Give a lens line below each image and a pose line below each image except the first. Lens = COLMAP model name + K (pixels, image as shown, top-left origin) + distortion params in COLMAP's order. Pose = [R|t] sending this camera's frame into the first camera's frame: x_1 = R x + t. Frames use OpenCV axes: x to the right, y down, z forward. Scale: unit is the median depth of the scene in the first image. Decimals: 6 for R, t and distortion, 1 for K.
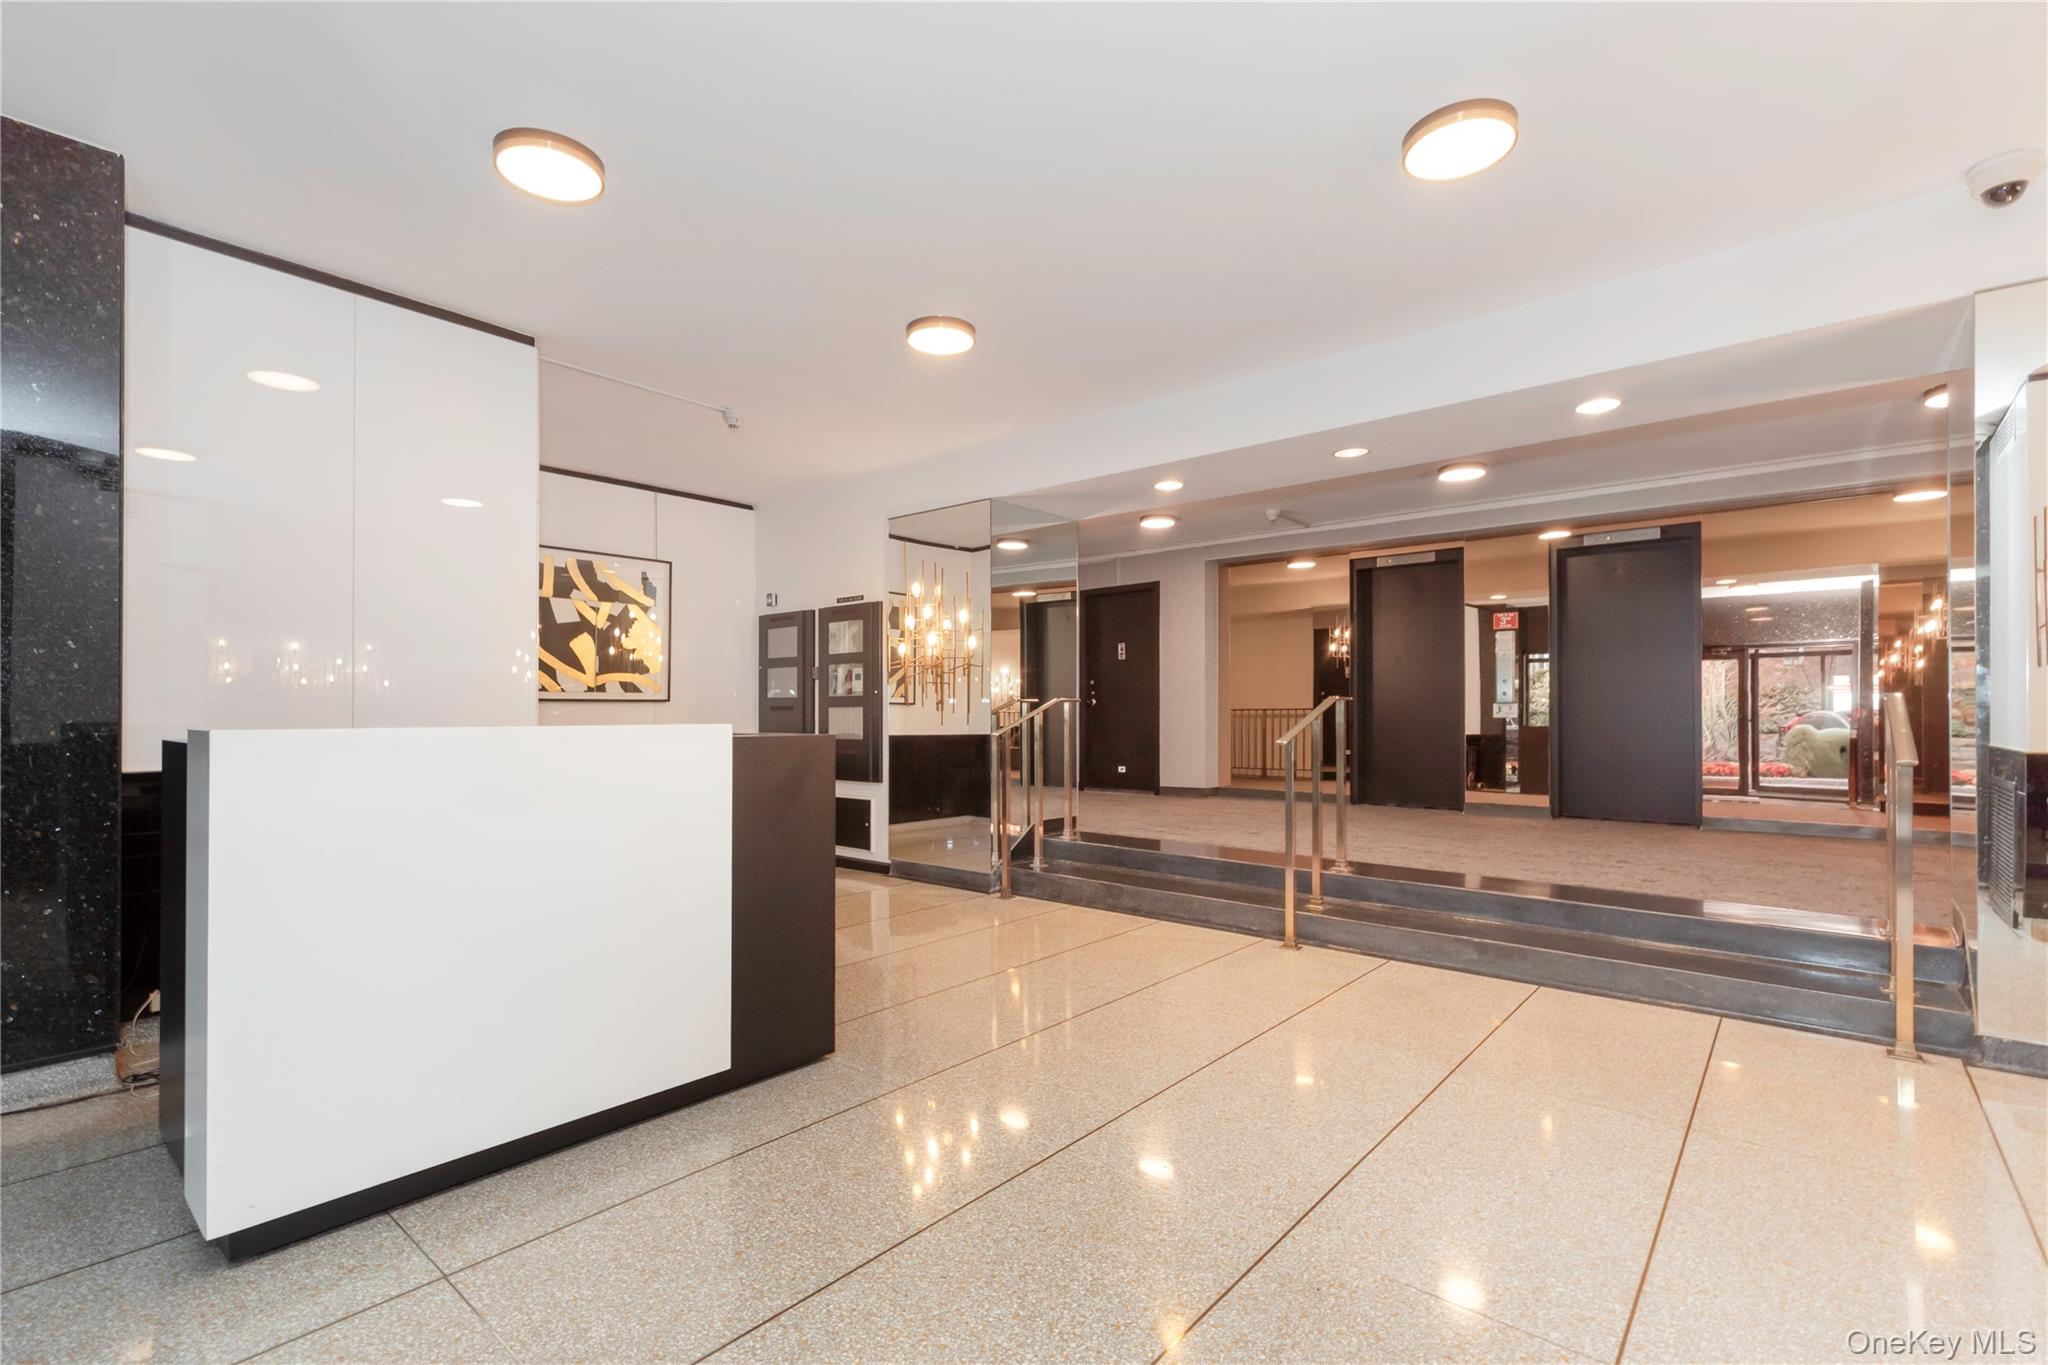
lens RADIAL K [[927.0, 0, 1016.2], [0, 927.0, 704.2], [0, 0, 1]] dist [0.015714, -0.002760]
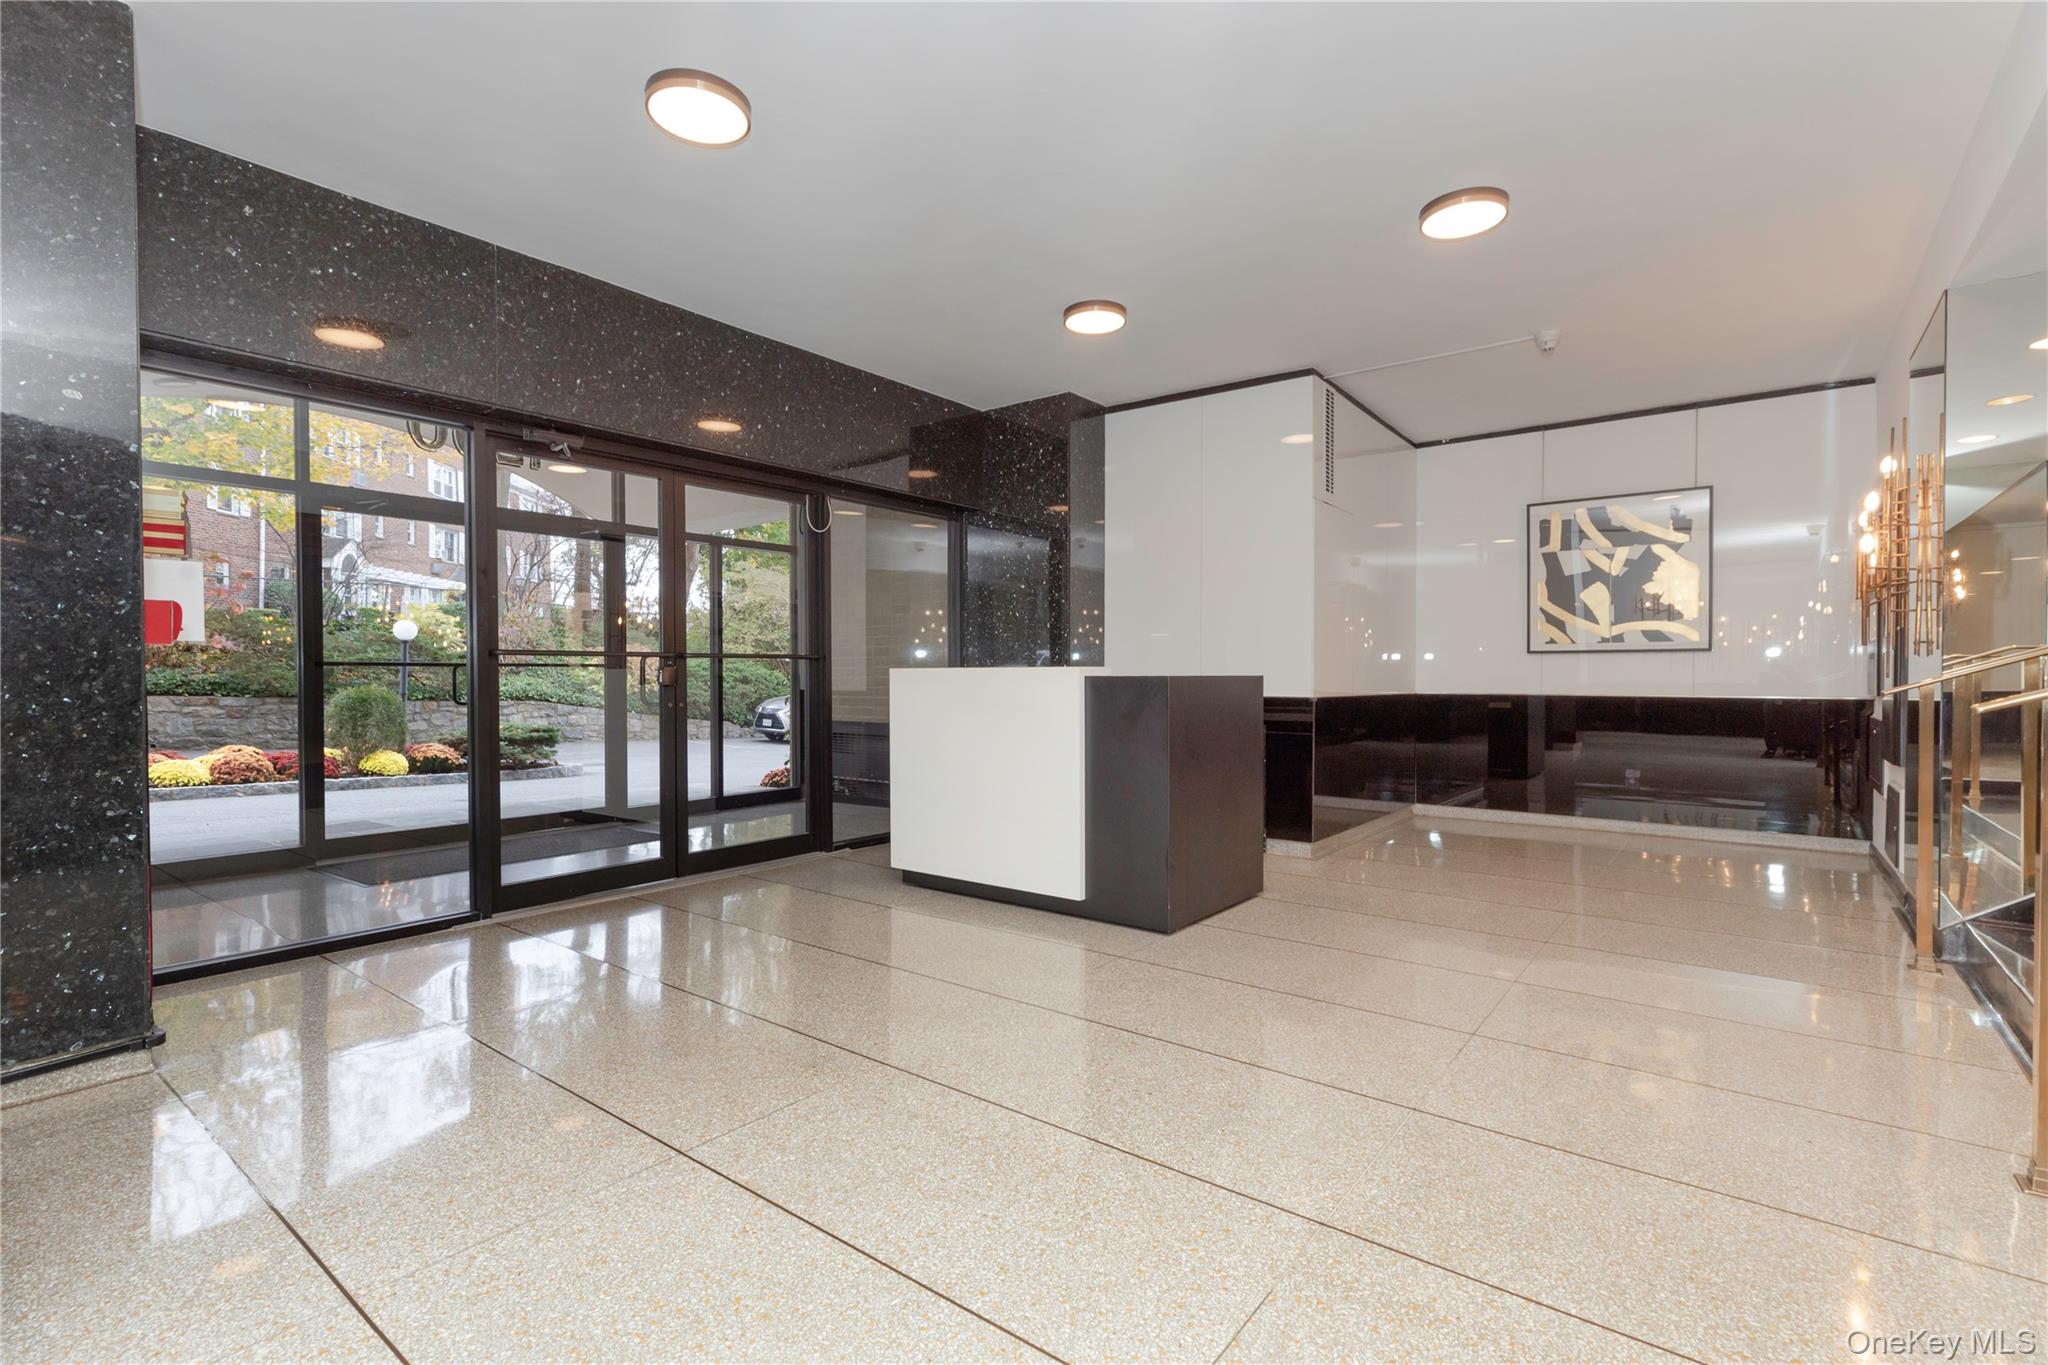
lens RADIAL K [[927.0, 0, 1017.8], [0, 927.0, 677.1], [0, 0, 1]] dist [0.015714, -0.002760]
pose [[0.056161, 0.003144, -0.998417, 0.470982], [0.006873, 0.999970, 0.003536, 0.014685], [0.998398, -0.007060, 0.056137, 0.339794]]
